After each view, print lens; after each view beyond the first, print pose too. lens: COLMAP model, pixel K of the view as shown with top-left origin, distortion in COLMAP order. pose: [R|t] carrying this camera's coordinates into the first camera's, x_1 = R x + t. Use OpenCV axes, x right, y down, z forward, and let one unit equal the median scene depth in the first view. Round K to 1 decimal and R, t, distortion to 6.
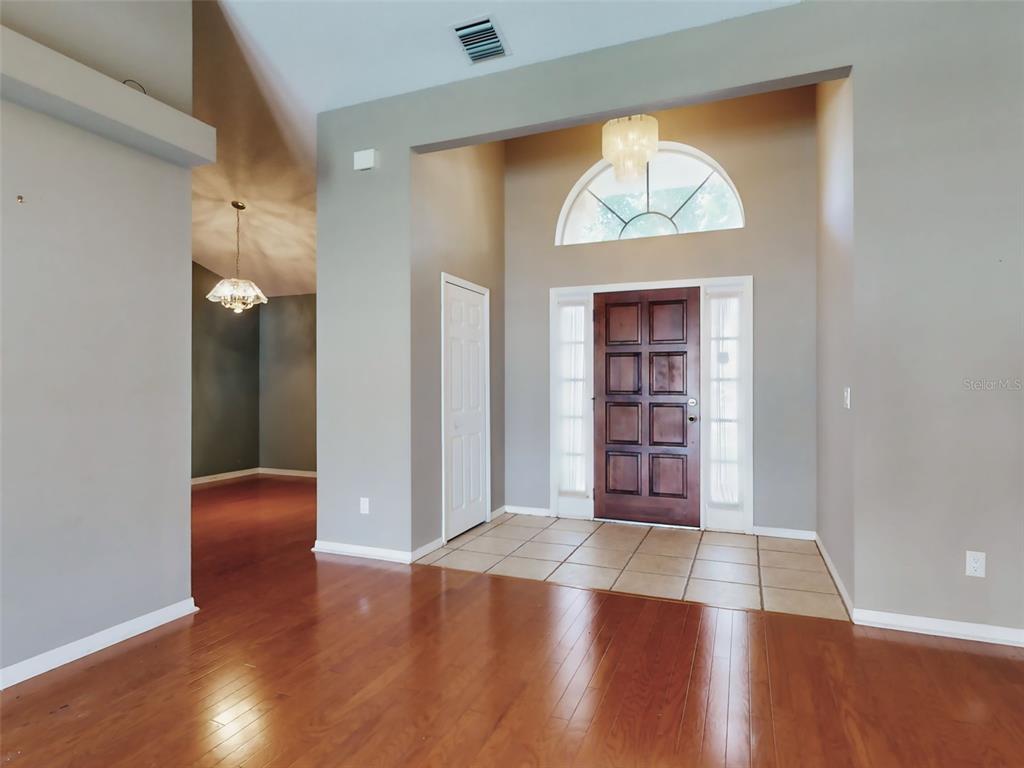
lens RADIAL K [[570.6, 0, 512.0], [0, 570.6, 384.0], [0, 0, 1]] dist [-0.000039, -0.000003]
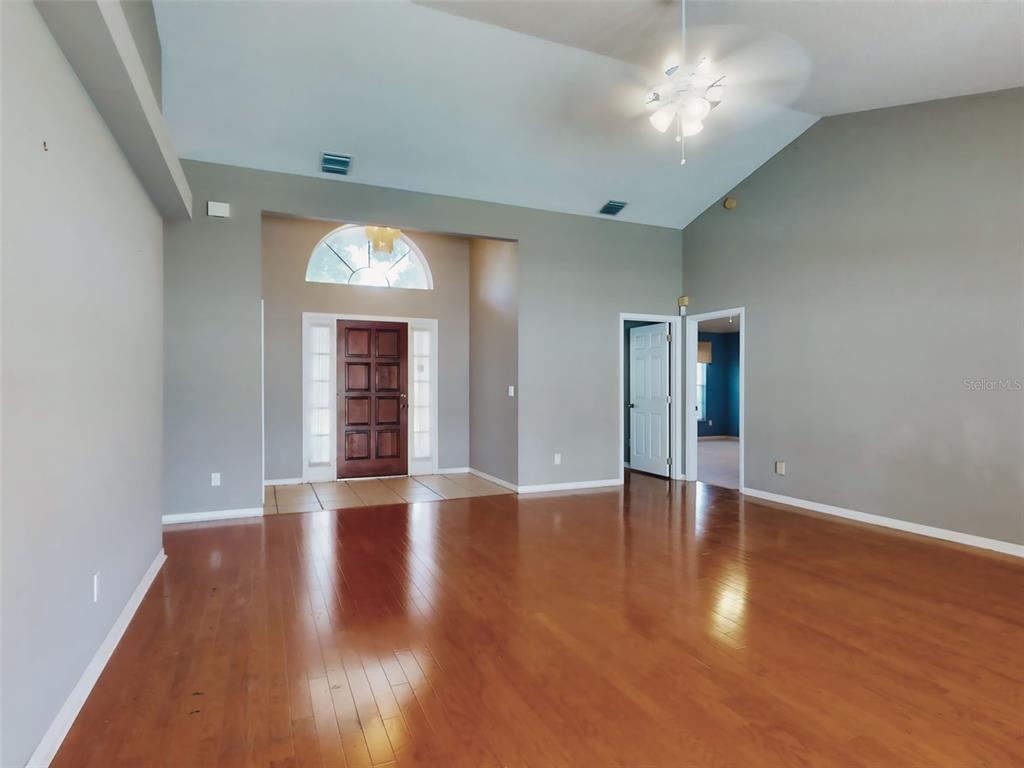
lens RADIAL K [[570.6, 0, 512.0], [0, 570.6, 384.0], [0, 0, 1]] dist [-0.000039, -0.000003]
pose [[0.695325, 0.000804, 0.718695, -0.590265], [-0.002067, 0.999997, 0.000881, -0.002391], [-0.718692, -0.002098, 0.695325, -0.299862]]
